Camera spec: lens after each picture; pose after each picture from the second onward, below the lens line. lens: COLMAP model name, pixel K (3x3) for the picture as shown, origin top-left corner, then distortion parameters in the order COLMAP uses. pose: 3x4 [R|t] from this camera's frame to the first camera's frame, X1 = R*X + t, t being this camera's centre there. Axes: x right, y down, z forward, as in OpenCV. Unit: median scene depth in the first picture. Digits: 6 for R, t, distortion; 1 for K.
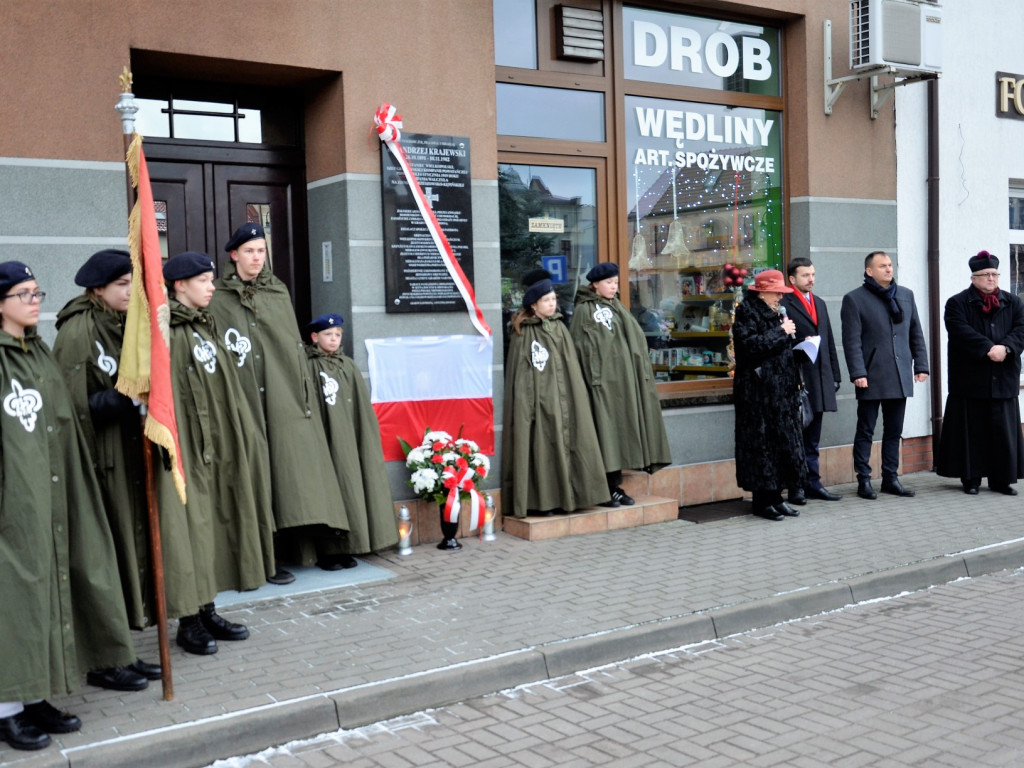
lens RADIAL K [[1230.8, 0, 527.7], [0, 1230.8, 383.5], [0, 0, 1]] dist [-0.011159, 0.046254]
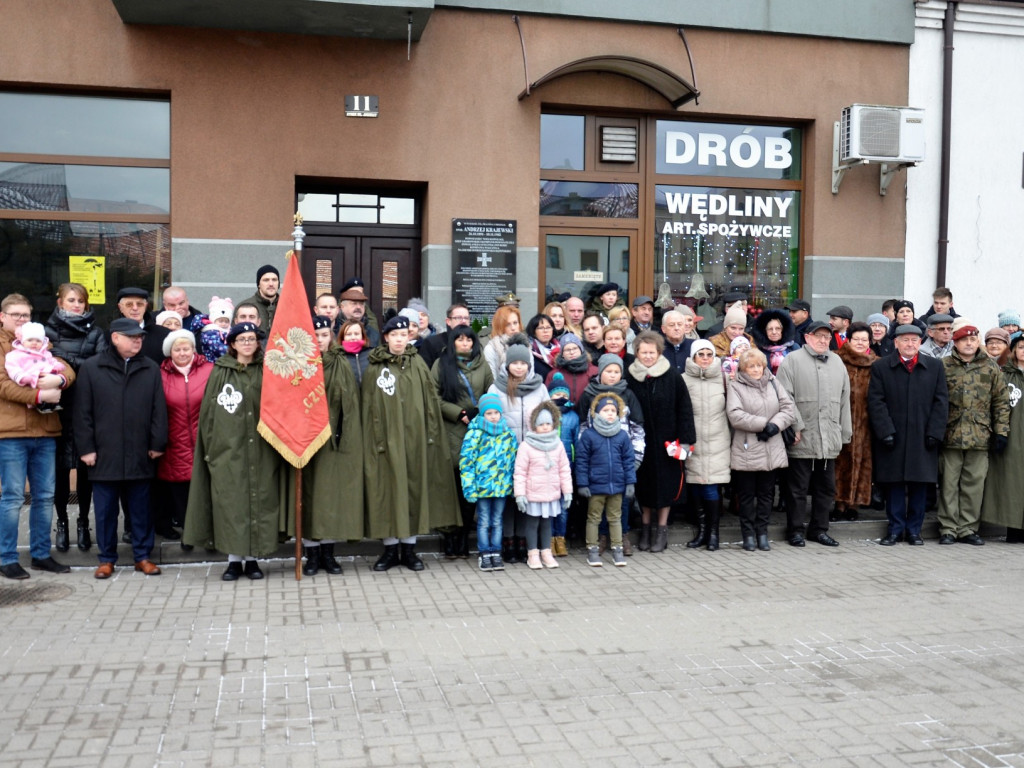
lens RADIAL K [[1121.5, 0, 512.0], [0, 1121.5, 384.0], [0, 0, 1]] dist [-0.023903, -0.007737]
pose [[0.920302, 0.059312, -0.386686, 0.499477], [-0.058728, 0.998185, 0.013336, -0.014763], [0.386775, 0.010436, 0.922115, -0.285669]]
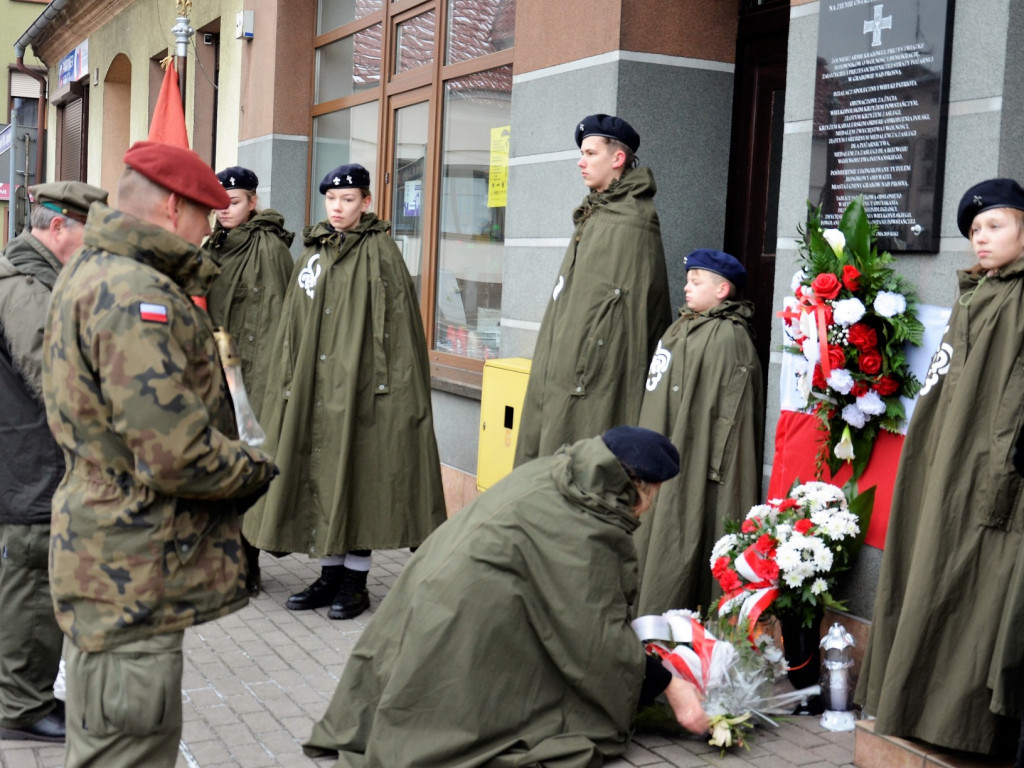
lens RADIAL K [[1467.5, 0, 540.1], [0, 1467.5, 380.8], [0, 0, 1]] dist [-0.029689, 0.045254]
pose [[-0.166871, 0.096651, -0.981230, 0.535034], [-0.090030, 0.989533, 0.112780, -0.060923], [0.981860, 0.107160, -0.156423, 0.955991]]
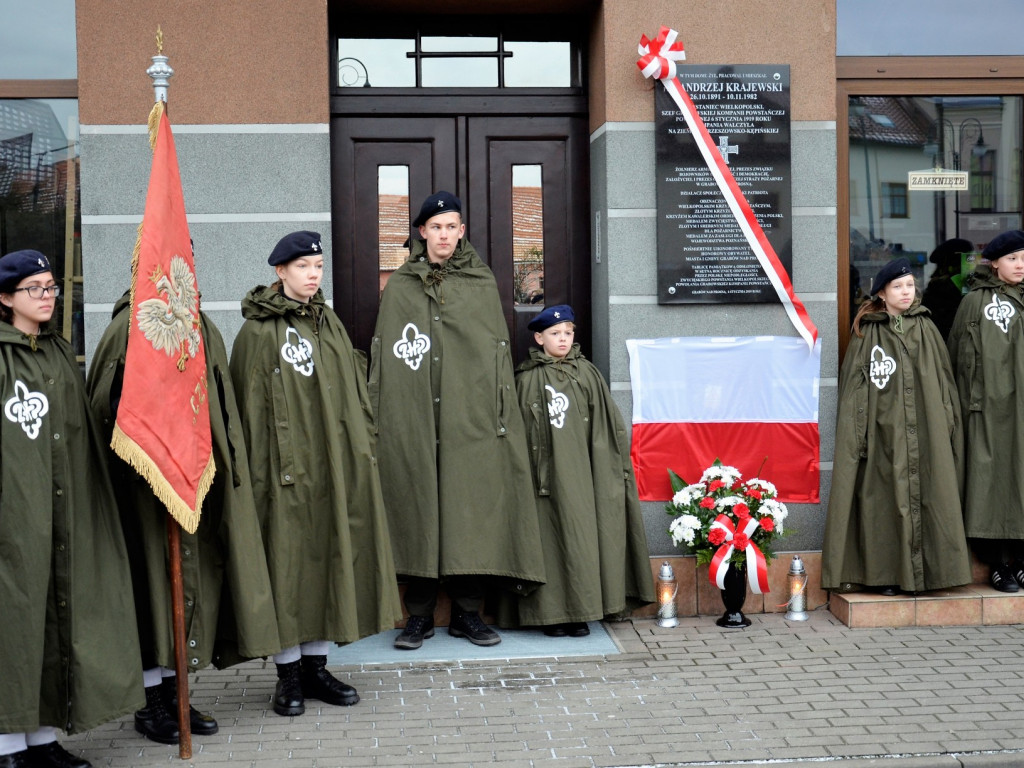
lens RADIAL K [[1679.8, 0, 512.0], [0, 1679.8, 384.0], [0, 0, 1]] dist [-0.013148, 0.101704]
pose [[0.873497, 0.035598, -0.485527, 0.298668], [-0.035170, 0.999331, 0.009995, -0.015492], [0.485558, 0.008346, 0.874165, 0.054284]]
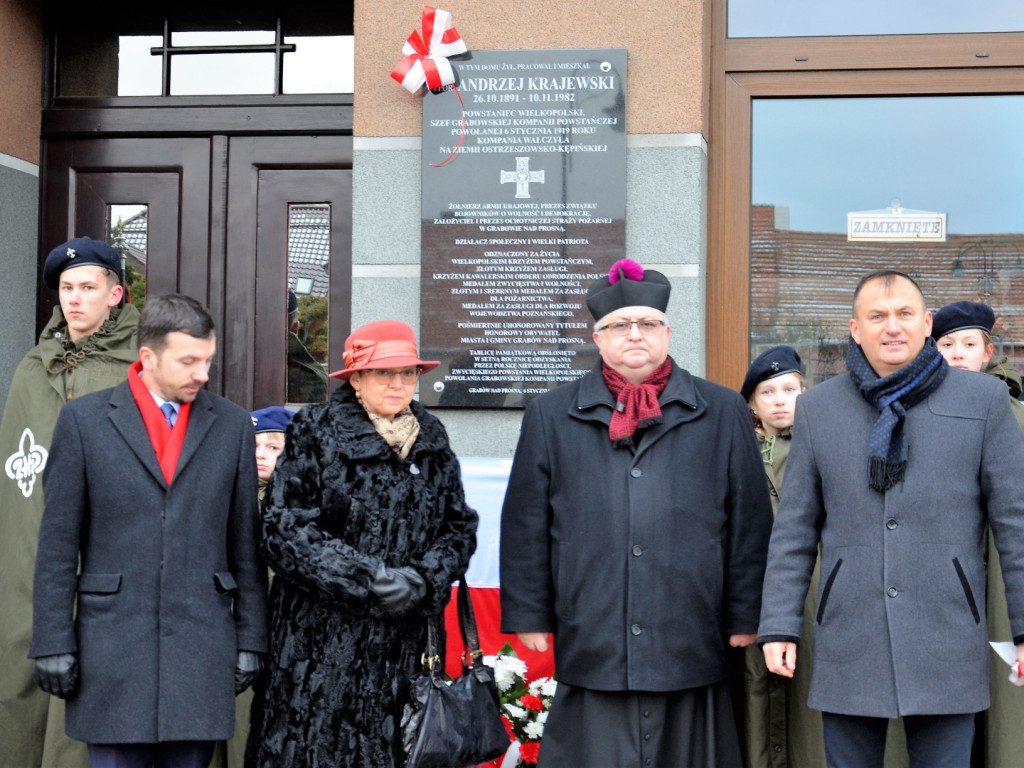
lens RADIAL K [[1947.6, 0, 512.0], [0, 1947.6, 384.0], [0, 0, 1]] dist [-0.011862, -0.046487]
pose [[0.727952, 0.025276, -0.685162, 0.443970], [-0.066871, 0.997173, -0.034261, -0.040907], [0.682360, 0.070758, 0.727584, 0.428505]]
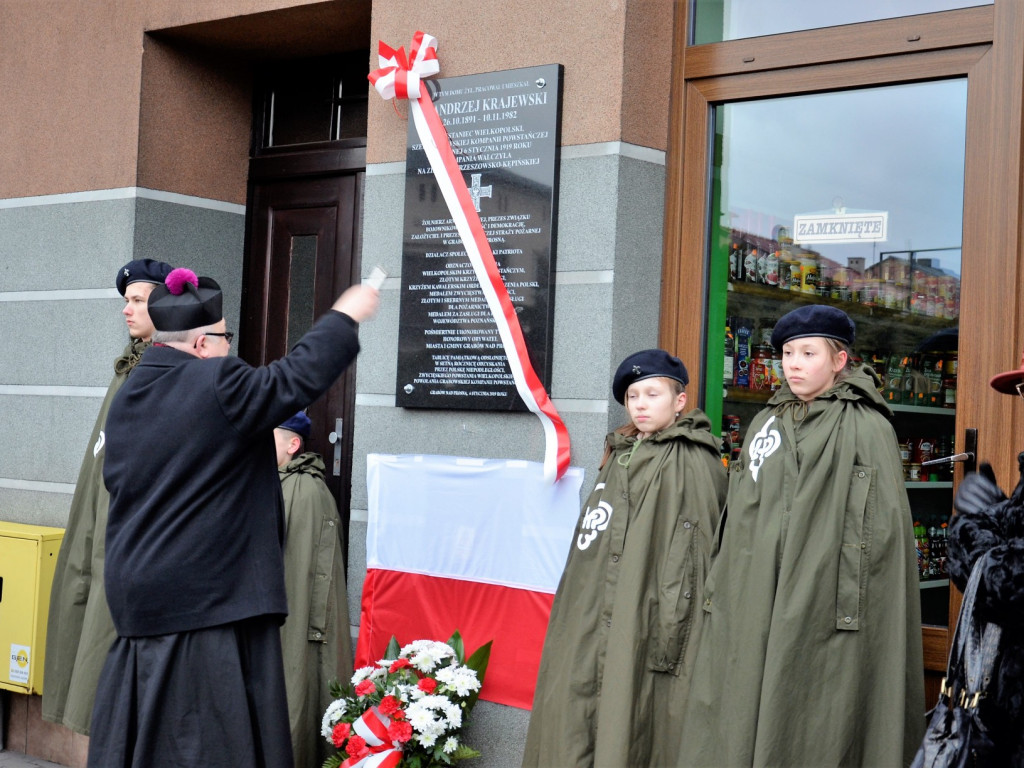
lens RADIAL K [[1679.8, 0, 512.0], [0, 1679.8, 384.0], [0, 0, 1]] dist [-0.013148, 0.101704]
pose [[0.278883, 0.015461, -0.960201, 0.600303], [-0.098367, 0.995071, -0.012547, -0.061548], [0.955274, 0.097951, 0.279030, 0.808336]]
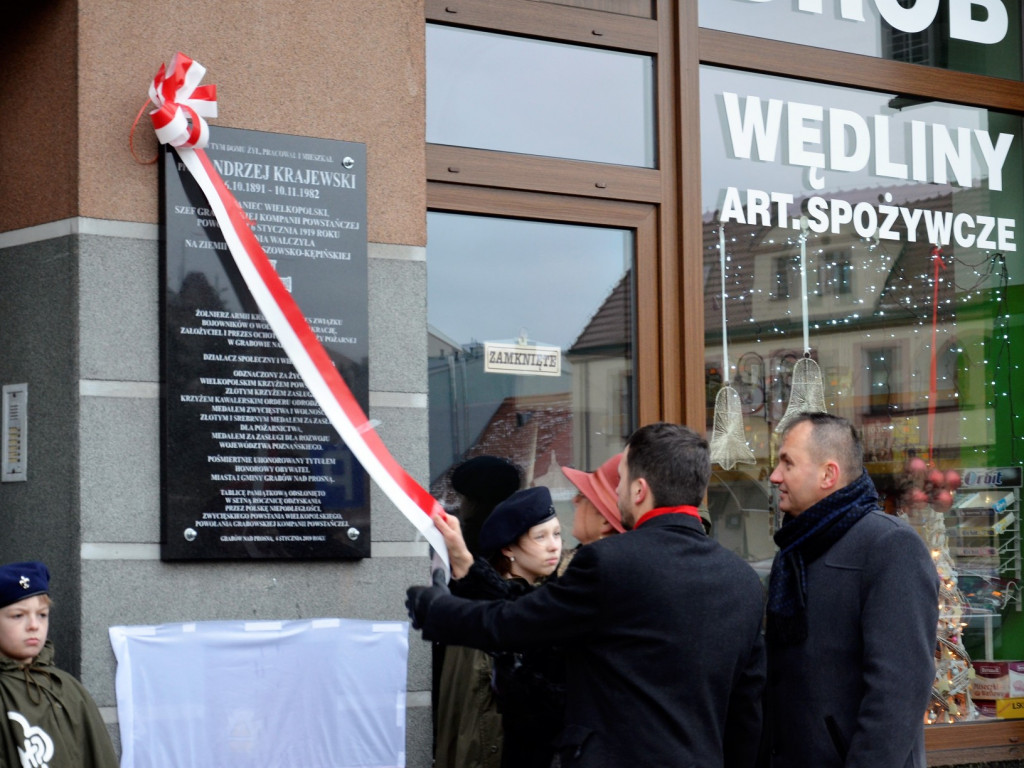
lens RADIAL K [[2677.9, 0, 512.0], [0, 2677.9, 384.0], [0, 0, 1]] dist [-0.009061, 0.145925]
pose [[0.995312, 0.023137, 0.093910, -0.081603], [-0.011441, 0.992313, -0.123224, -0.007748], [-0.096039, 0.121572, 0.987926, 0.107174]]
